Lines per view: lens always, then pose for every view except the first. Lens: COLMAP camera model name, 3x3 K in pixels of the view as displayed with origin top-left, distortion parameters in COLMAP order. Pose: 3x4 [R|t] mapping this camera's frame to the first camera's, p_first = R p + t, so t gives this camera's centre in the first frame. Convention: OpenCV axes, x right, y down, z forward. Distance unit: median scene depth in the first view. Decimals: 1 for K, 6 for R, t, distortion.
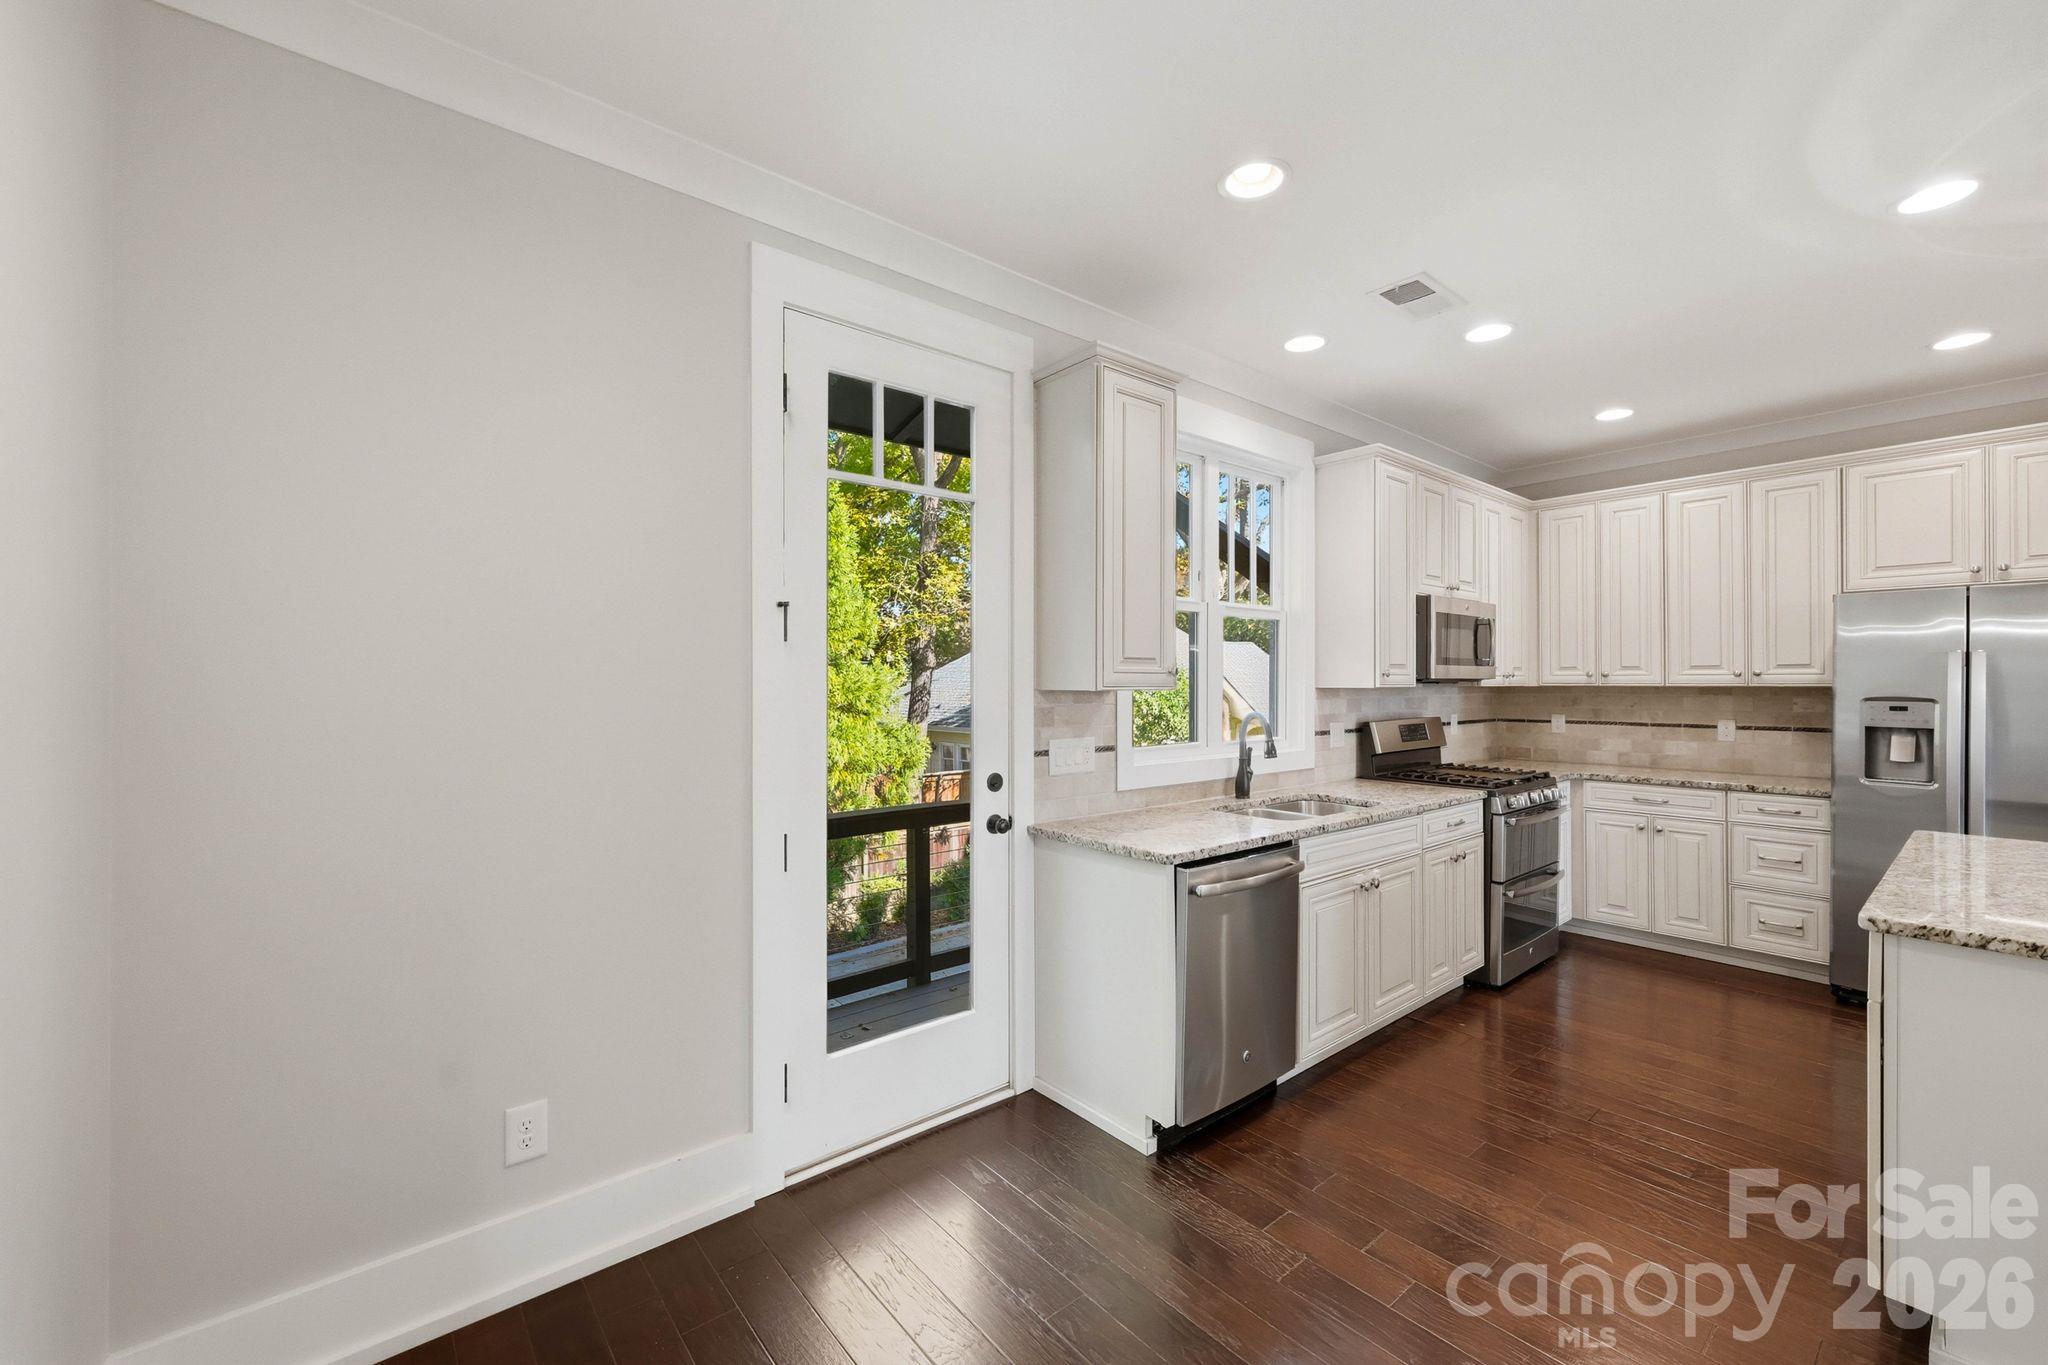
lens RADIAL K [[827.2, 0, 1023.8], [0, 827.2, 670.2], [0, 0, 1]] dist [-0.001377, 0.000330]
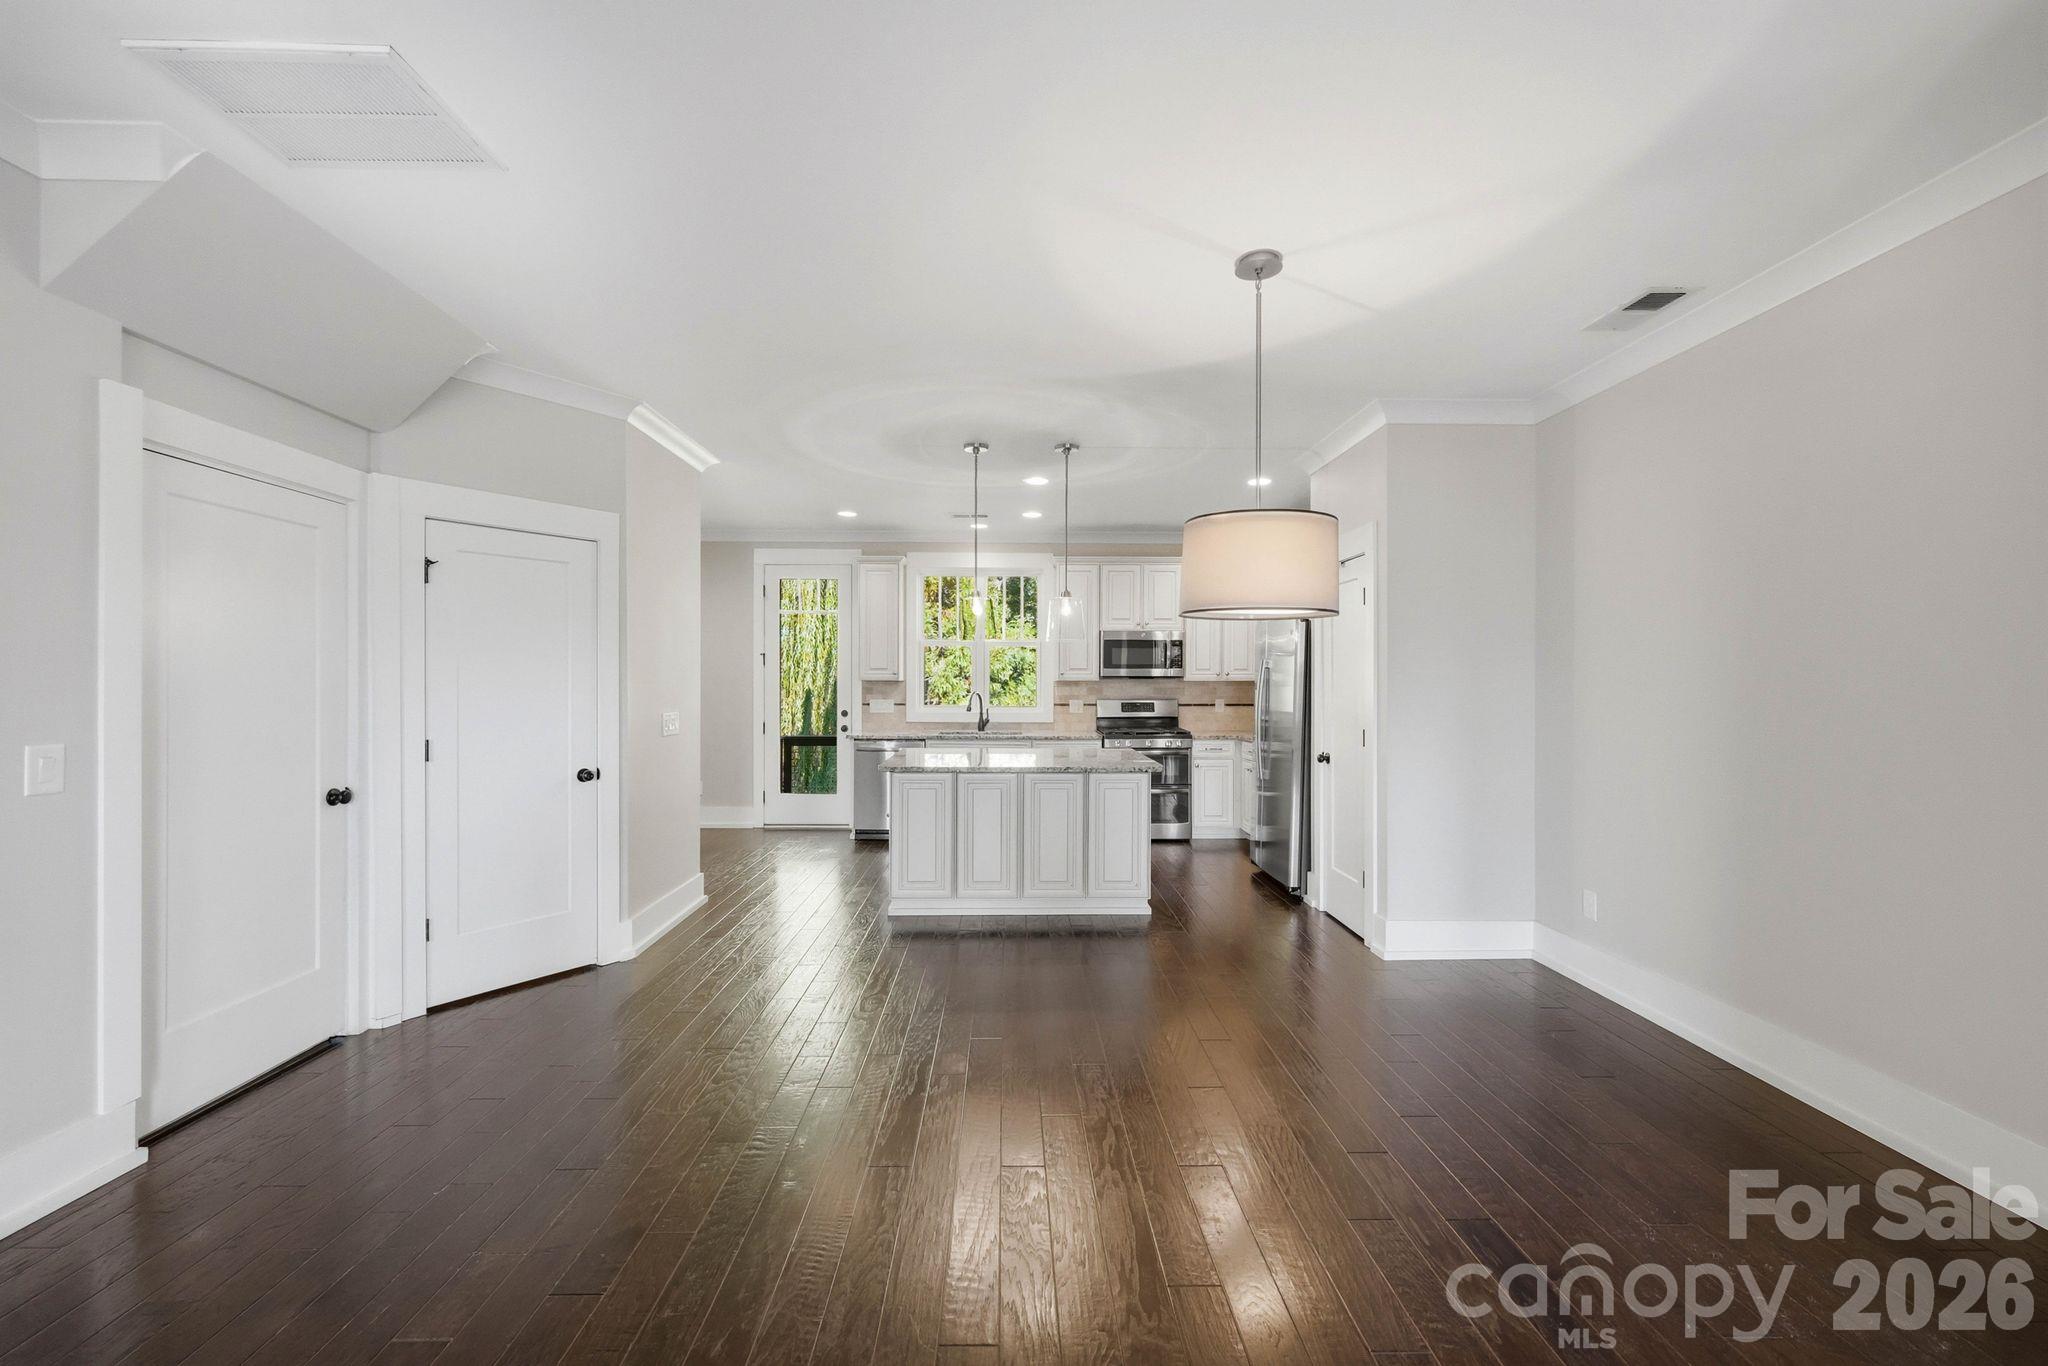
lens RADIAL K [[827.2, 0, 1020.3], [0, 827.2, 685.6], [0, 0, 1]] dist [-0.001377, 0.000330]
pose [[0.788854, 0.004294, -0.614566, 1.478663], [0.006196, 0.999869, 0.014940, 0.002341], [0.614549, -0.015593, 0.788724, -0.568839]]
